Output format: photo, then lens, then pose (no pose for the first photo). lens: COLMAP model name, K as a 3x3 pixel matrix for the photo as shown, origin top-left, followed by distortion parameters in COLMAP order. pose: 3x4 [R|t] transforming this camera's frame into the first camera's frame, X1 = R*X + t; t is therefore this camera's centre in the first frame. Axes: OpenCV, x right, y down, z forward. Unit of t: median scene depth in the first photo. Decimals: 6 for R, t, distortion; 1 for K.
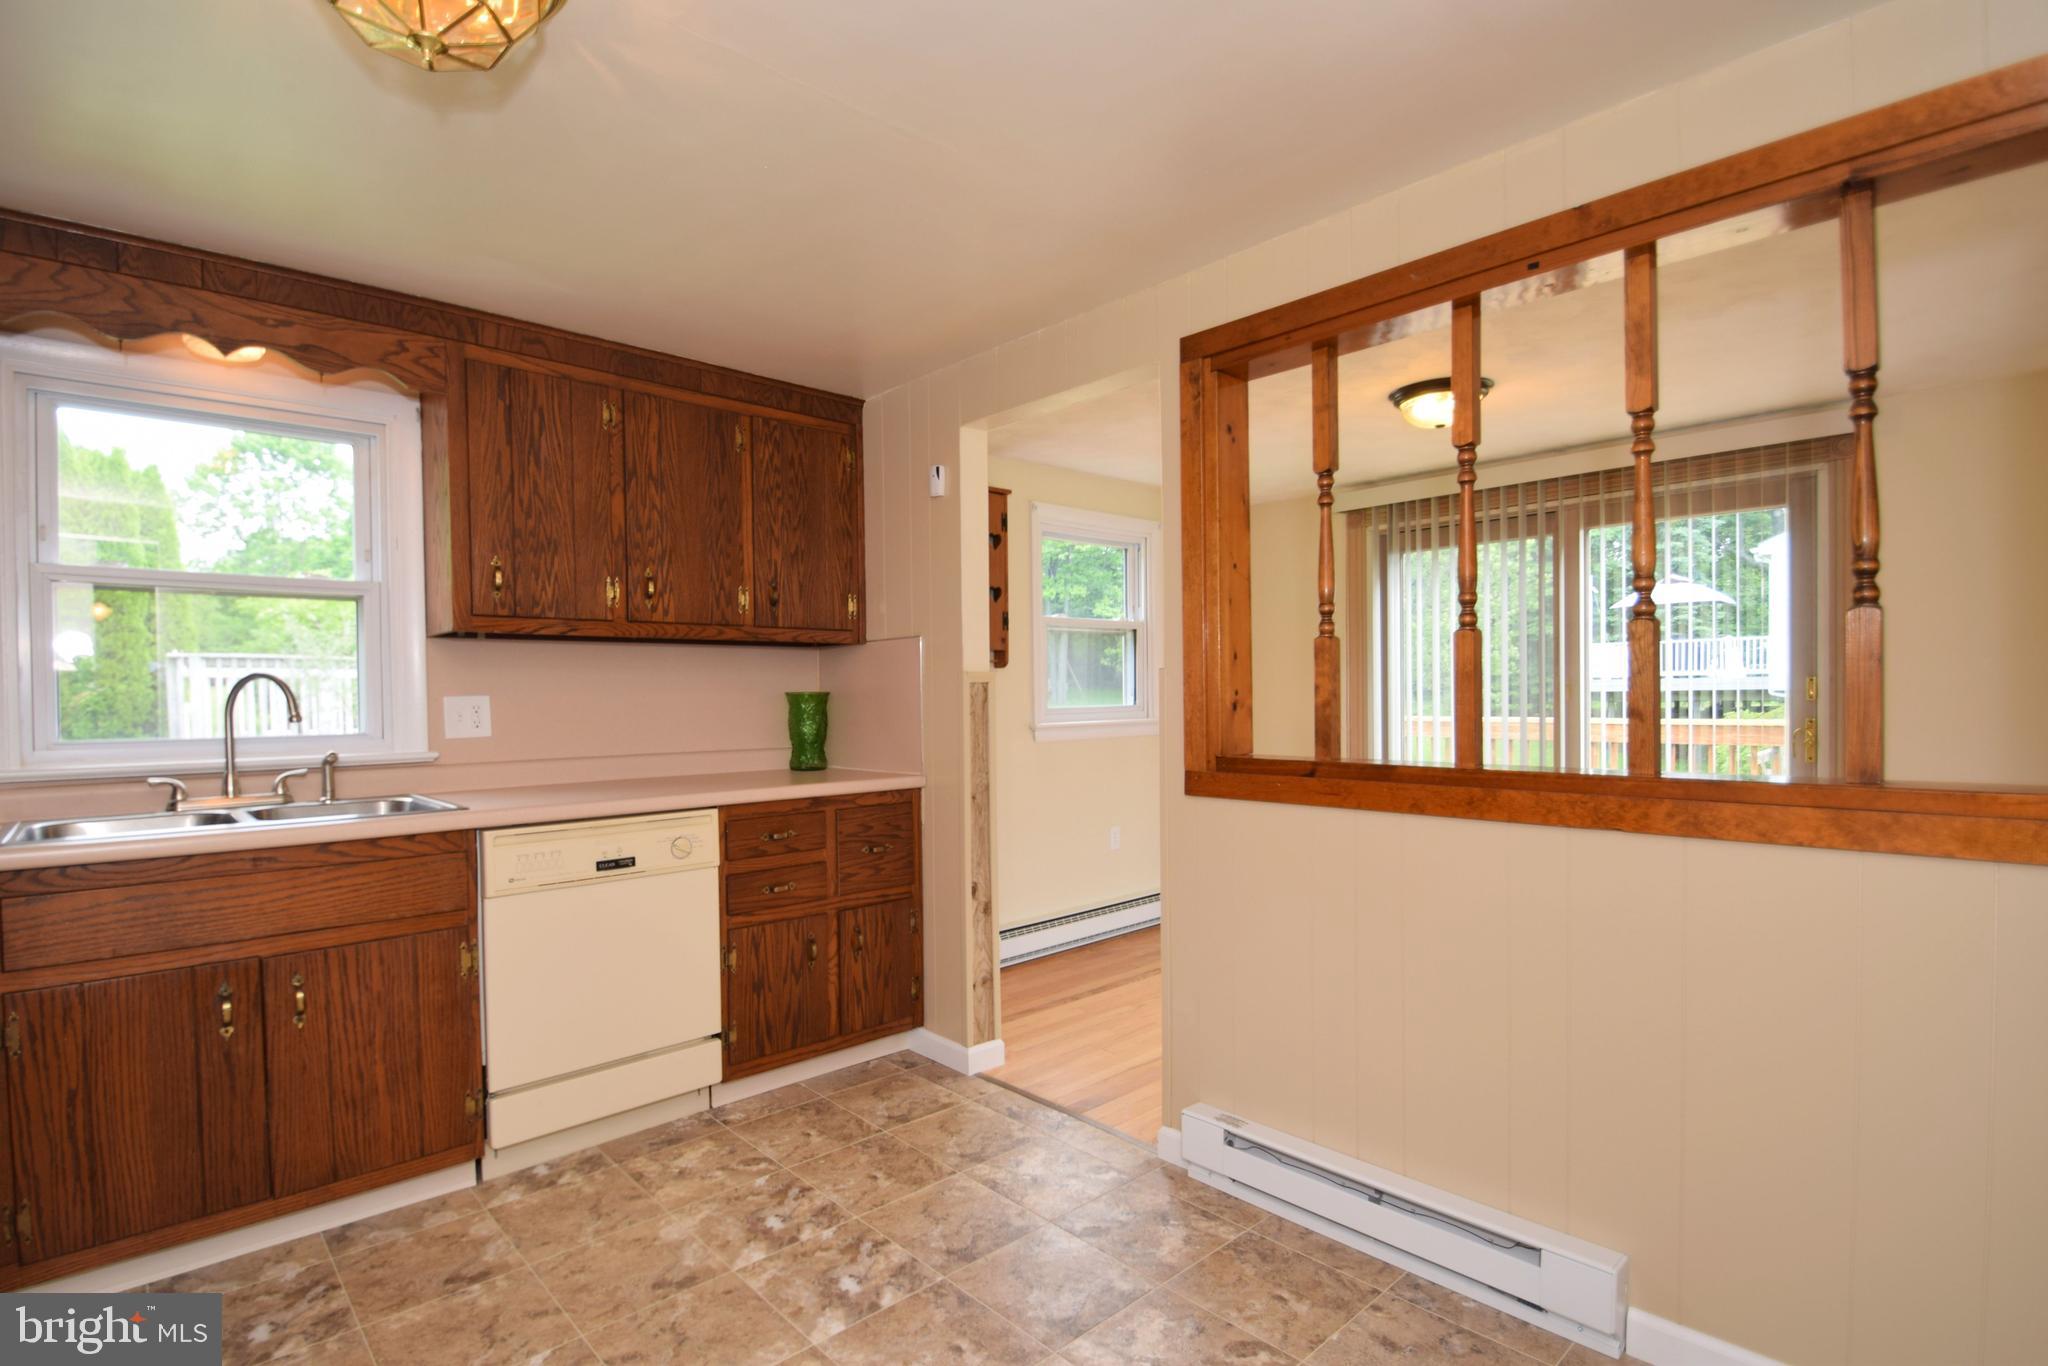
lens RADIAL K [[964.6, 0, 977.8], [0, 964.6, 703.4], [0, 0, 1]] dist [0.025239, -0.023346]
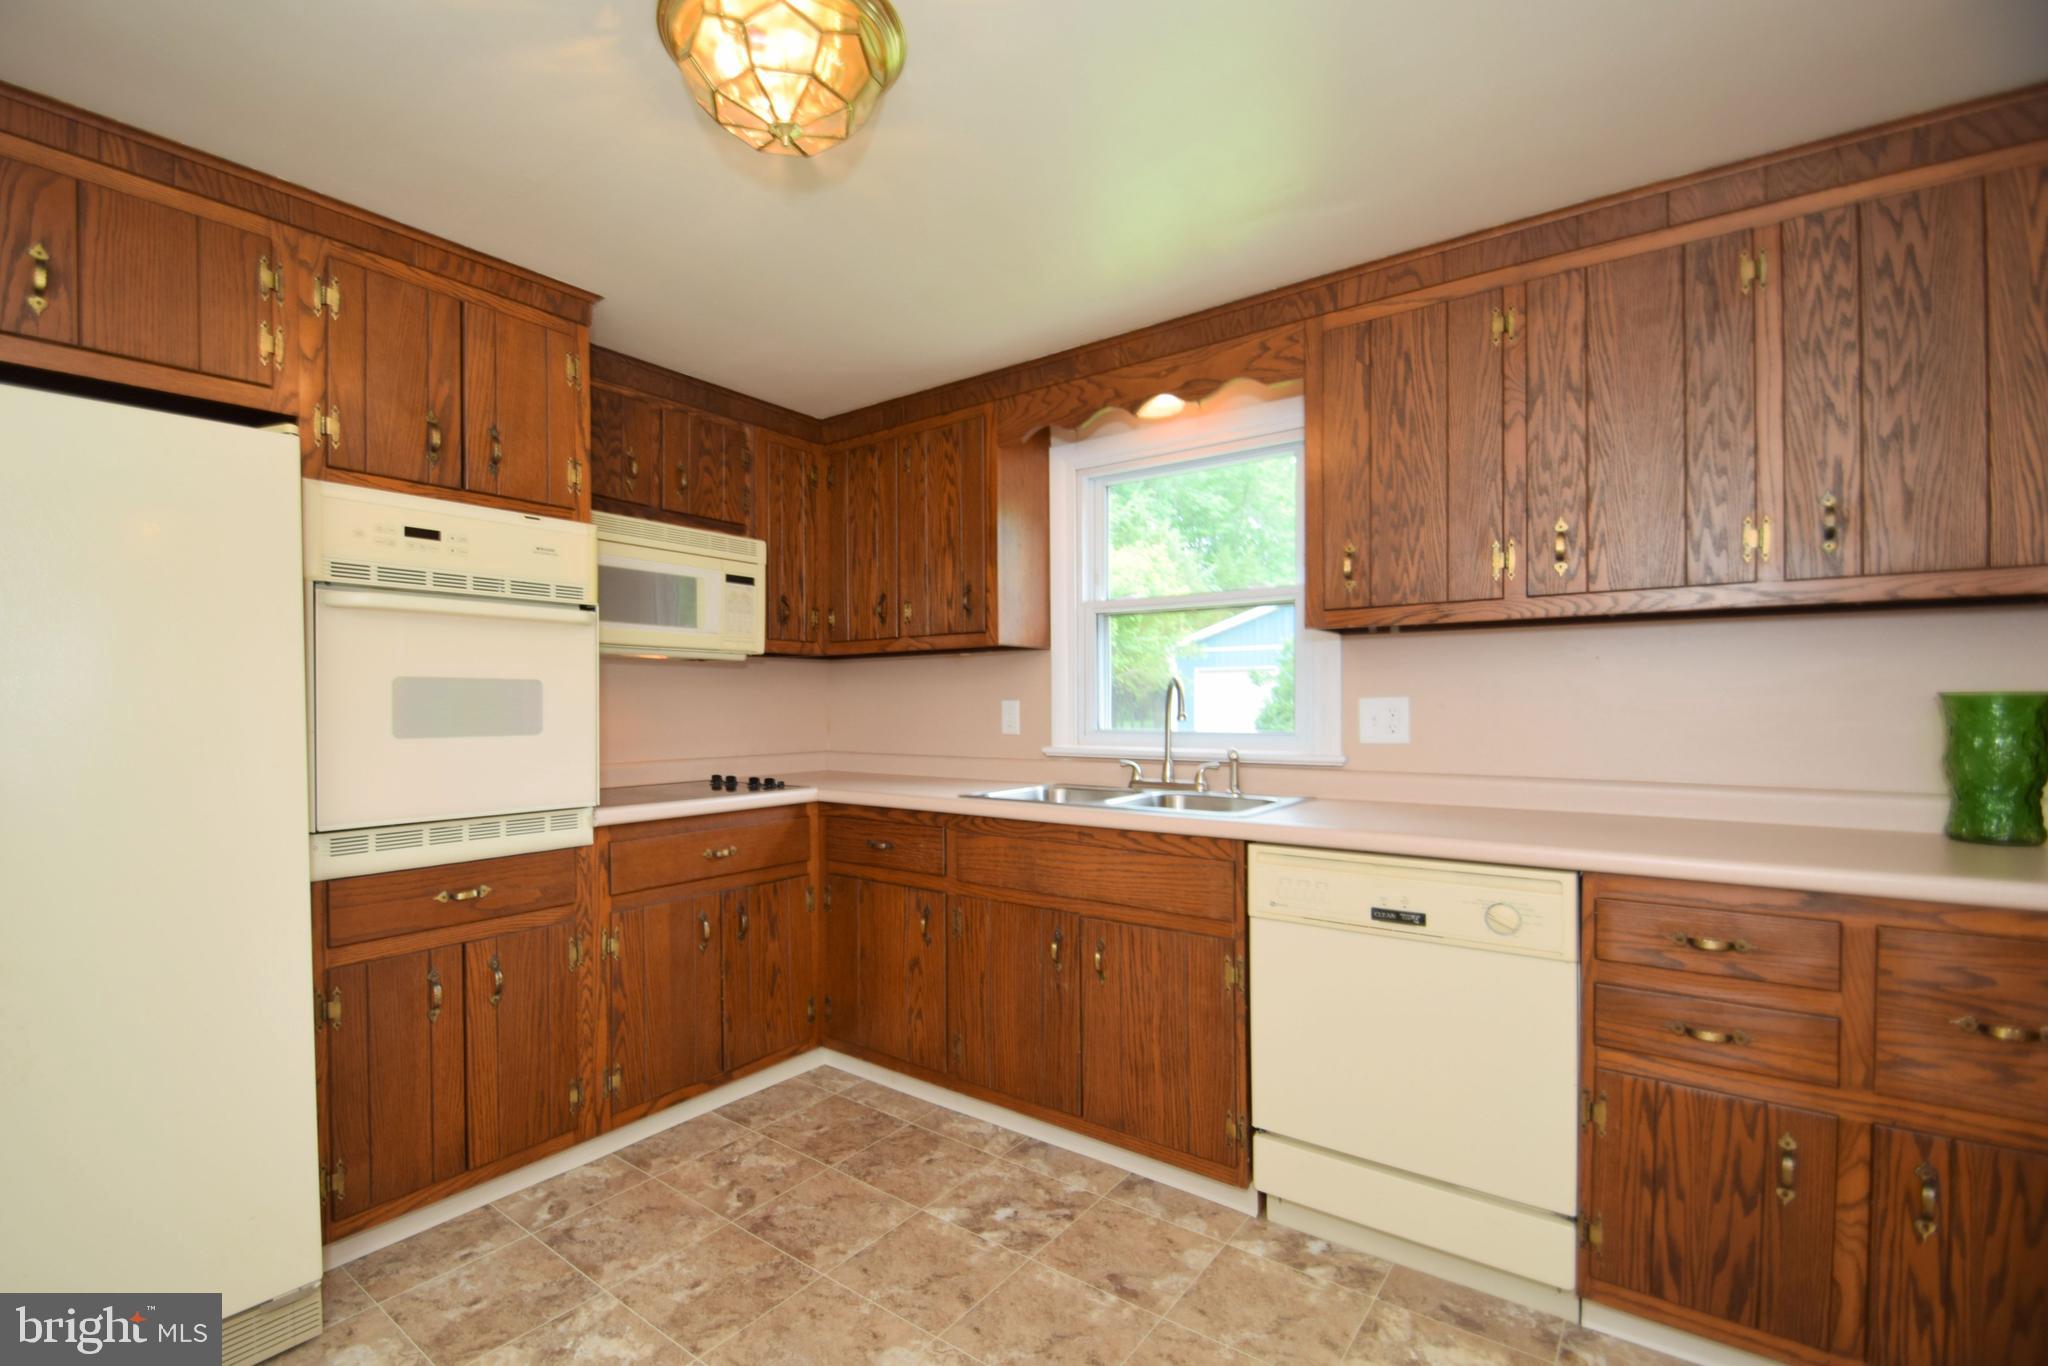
lens RADIAL K [[896.8, 0, 920.7], [0, 896.8, 708.6], [0, 0, 1]] dist [0.019944, -0.019007]
pose [[0.185289, 0.018739, -0.982505, 0.244181], [-0.006422, 0.999820, 0.017858, -0.010507], [0.982663, 0.003000, 0.185376, 0.460324]]
